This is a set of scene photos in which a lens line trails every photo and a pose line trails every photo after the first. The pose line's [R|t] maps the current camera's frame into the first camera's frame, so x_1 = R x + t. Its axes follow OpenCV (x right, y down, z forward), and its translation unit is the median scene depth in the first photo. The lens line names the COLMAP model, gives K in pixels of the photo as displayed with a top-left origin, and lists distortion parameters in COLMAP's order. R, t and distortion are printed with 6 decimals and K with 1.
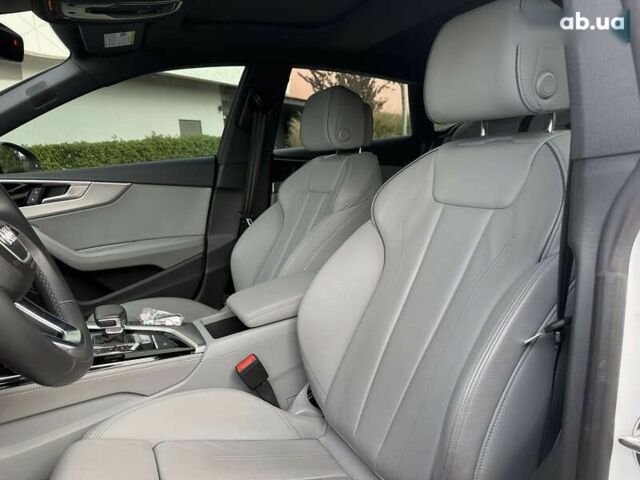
lens RADIAL K [[453.9, 0, 322.7], [0, 453.9, 237.9], [0, 0, 1]] dist [0.049439, -0.086854]
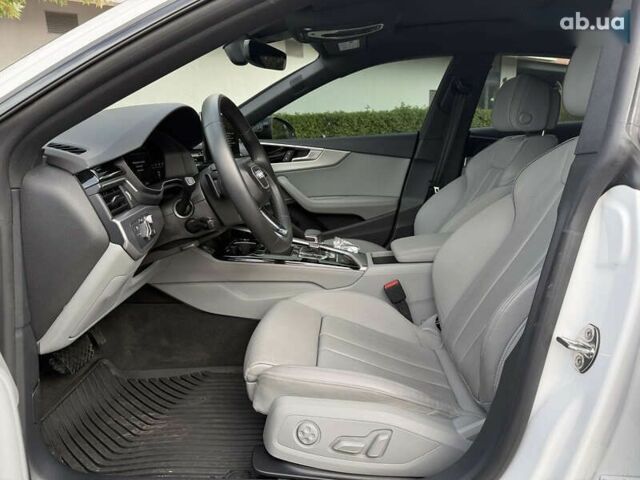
lens RADIAL K [[453.9, 0, 313.2], [0, 453.9, 255.4], [0, 0, 1]] dist [0.049439, -0.086854]
pose [[0.856709, 0.172869, -0.485969, 0.188347], [-0.124814, 0.983644, 0.129869, 0.020301], [0.500471, -0.050604, 0.864273, -0.218866]]
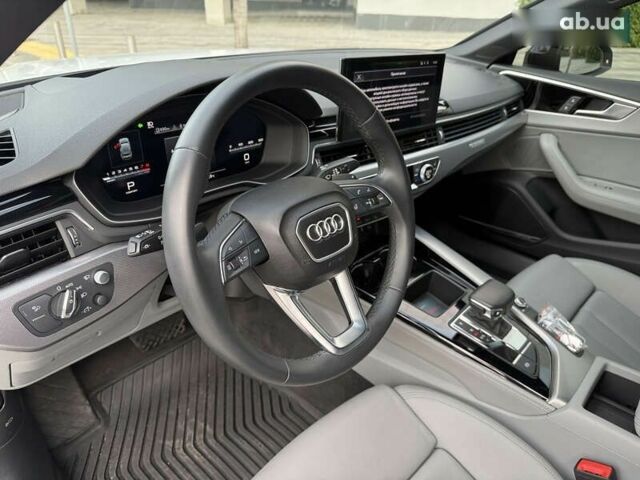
lens RADIAL K [[453.9, 0, 319.3], [0, 453.9, 237.8], [0, 0, 1]] dist [0.049439, -0.086854]
pose [[0.316077, 0.515111, -0.796716, 0.045214], [-0.222435, 0.856597, 0.465580, -0.162788], [0.922289, 0.030058, 0.385330, 0.211042]]
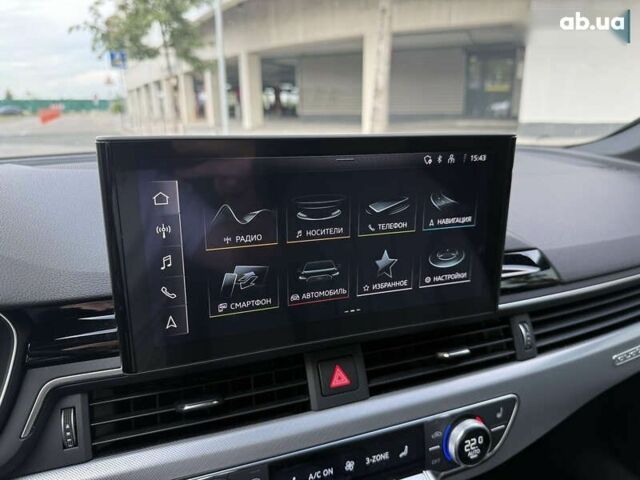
lens RADIAL K [[453.9, 0, 324.0], [0, 453.9, 241.3], [0, 0, 1]] dist [0.049439, -0.086854]
pose [[-0.006520, 0.344407, -0.938798, -0.264051], [-0.171596, 0.924507, 0.340356, -0.141100], [0.985146, 0.163313, 0.053071, 0.478982]]
